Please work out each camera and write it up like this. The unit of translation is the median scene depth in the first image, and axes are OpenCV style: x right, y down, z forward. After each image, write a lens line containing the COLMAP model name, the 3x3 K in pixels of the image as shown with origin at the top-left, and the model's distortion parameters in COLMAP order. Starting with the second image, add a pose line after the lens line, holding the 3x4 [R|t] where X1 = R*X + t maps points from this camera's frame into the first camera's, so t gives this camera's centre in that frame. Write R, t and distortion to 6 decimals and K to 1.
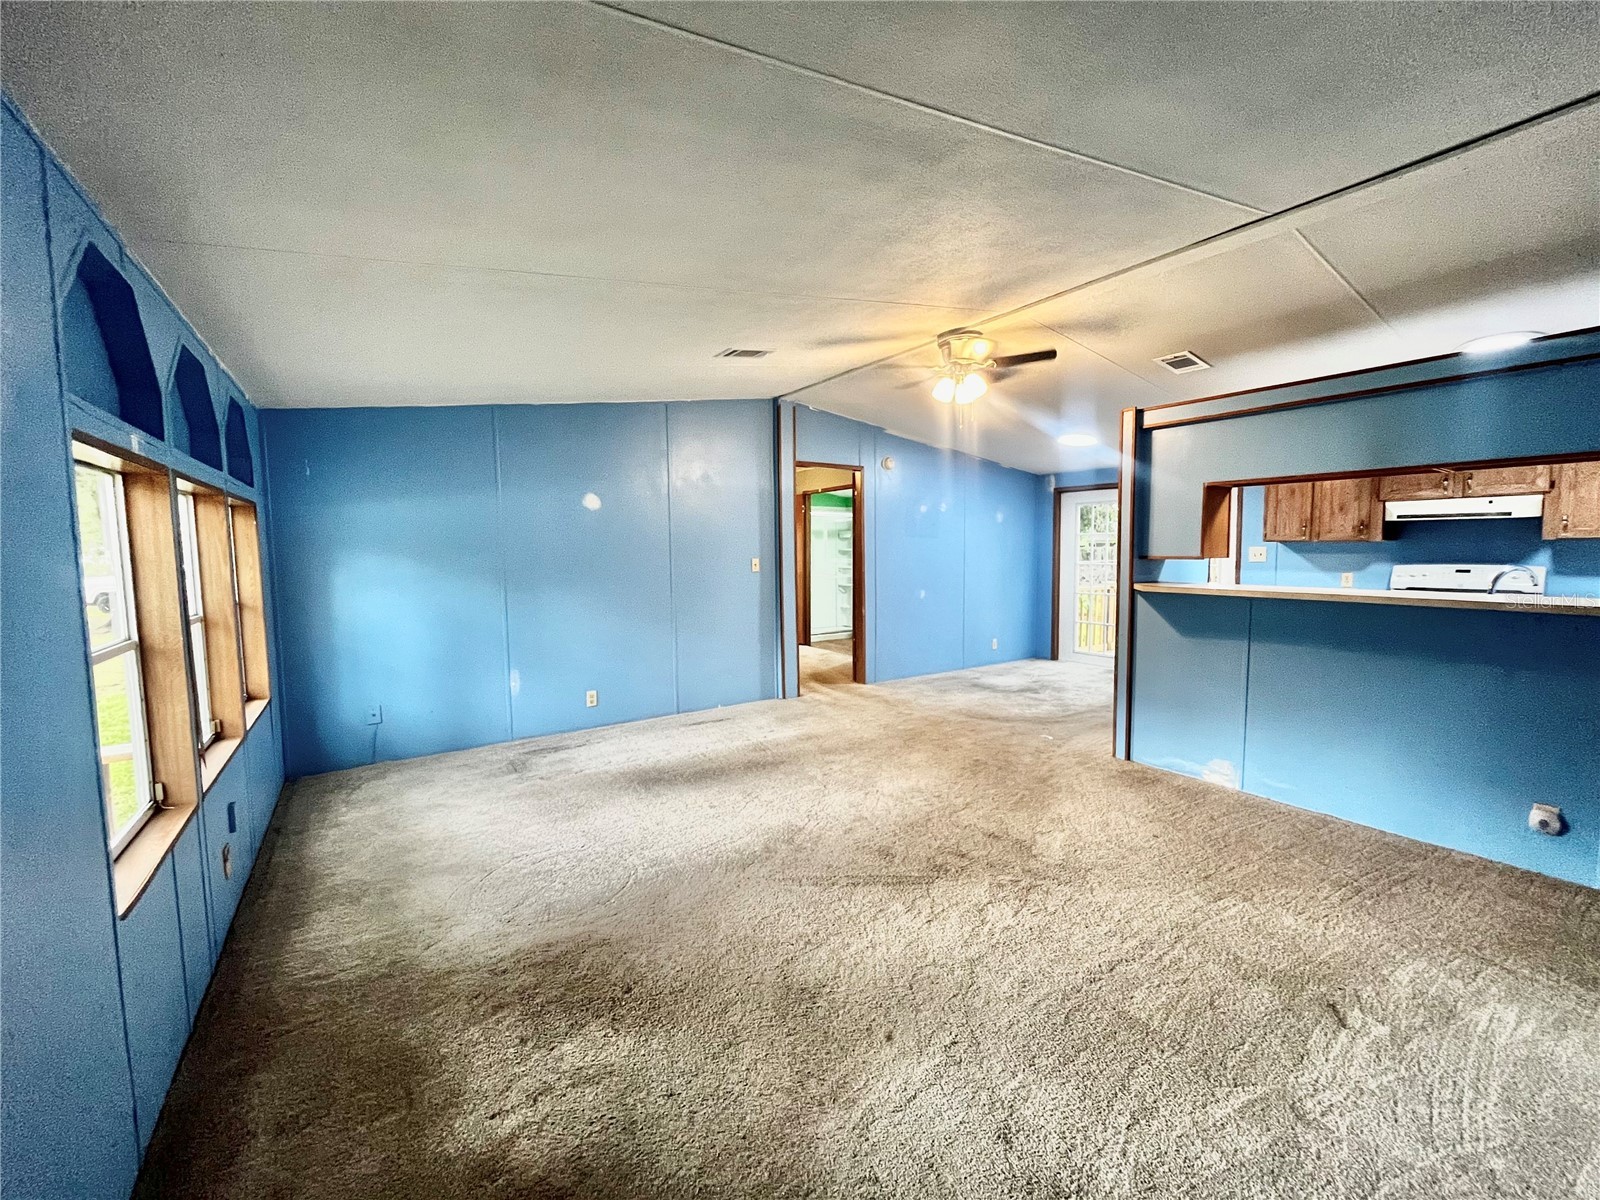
lens RADIAL K [[642.7, 0, 800.2], [0, 642.7, 596.2], [0, 0, 1]] dist [-0.002512, 0.000353]
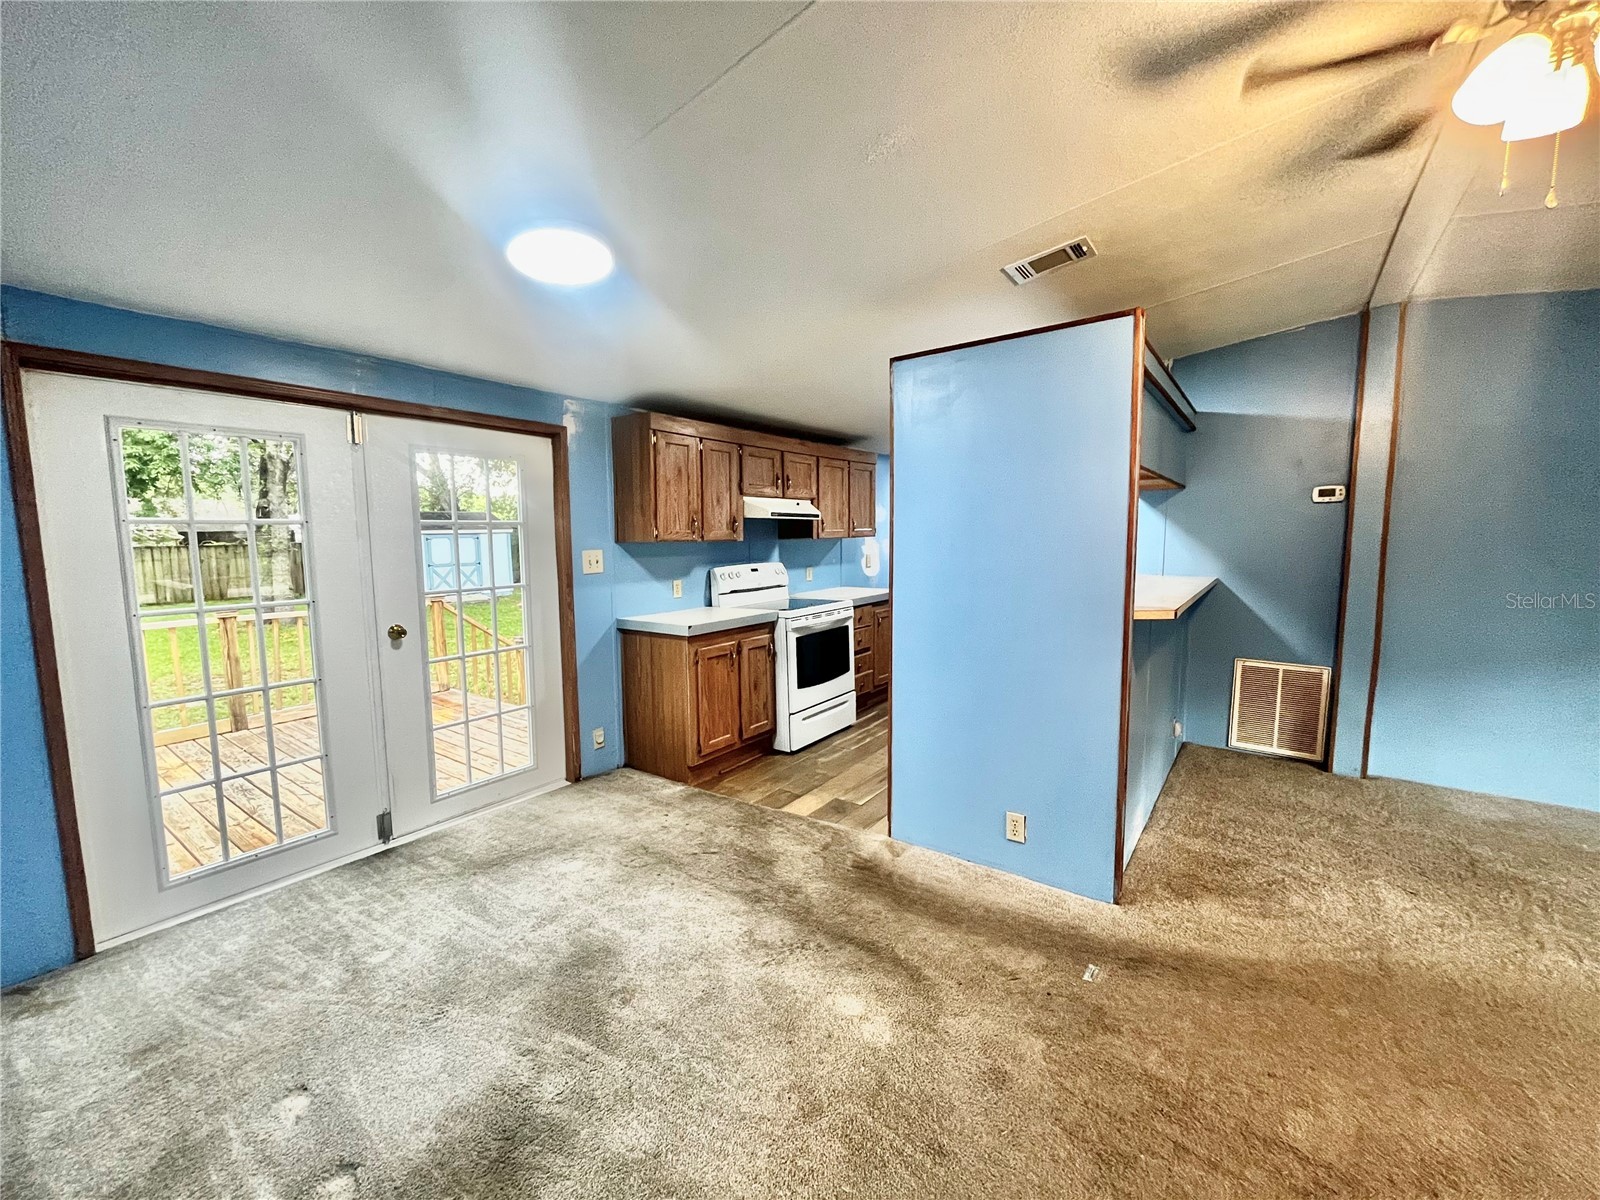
lens RADIAL K [[642.7, 0, 800.2], [0, 642.7, 596.2], [0, 0, 1]] dist [-0.002512, 0.000353]
pose [[-0.343881, -0.081322, 0.935485, 0.048339], [0.081004, 0.989960, 0.115834, -0.105250], [-0.935513, 0.115612, -0.333841, 1.218023]]
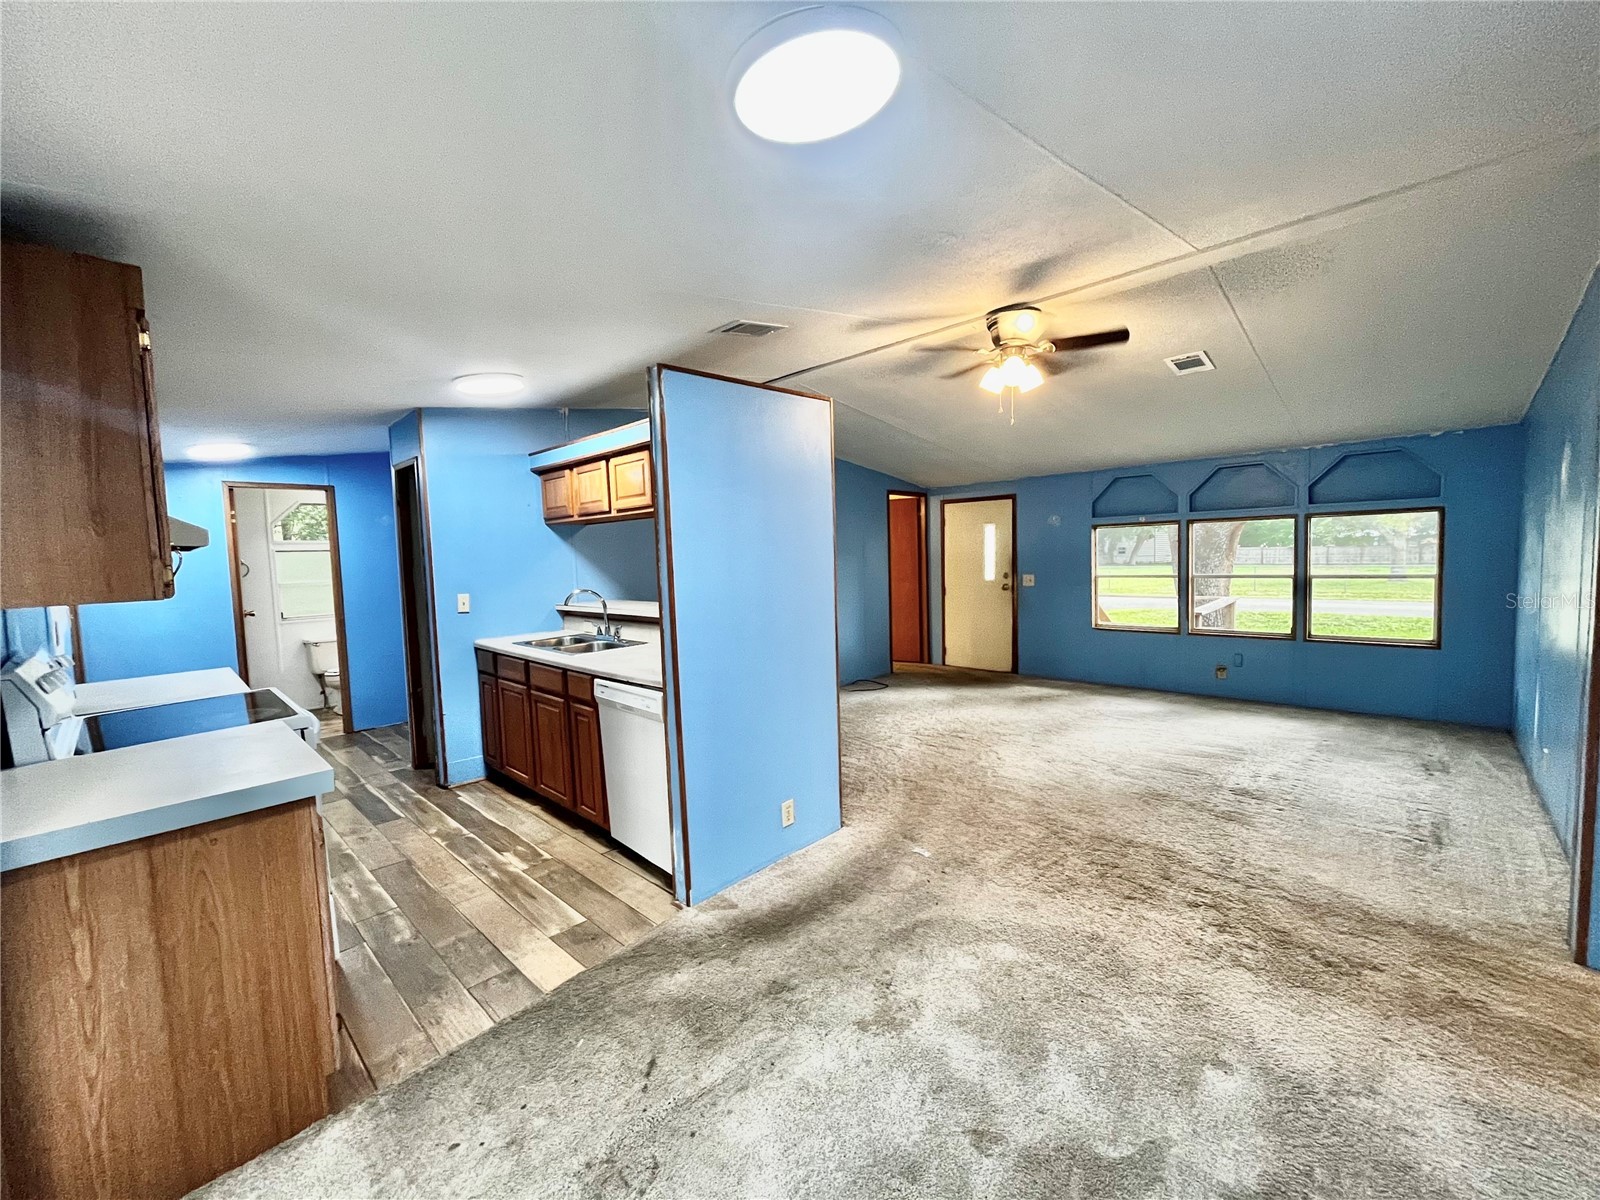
lens RADIAL K [[642.7, 0, 800.2], [0, 642.7, 596.2], [0, 0, 1]] dist [-0.002512, 0.000353]
pose [[-0.975584, 0.052306, -0.213308, 0.606442], [0.021552, 0.989339, 0.144030, -0.133033], [0.218567, 0.135916, -0.966310, 1.473822]]
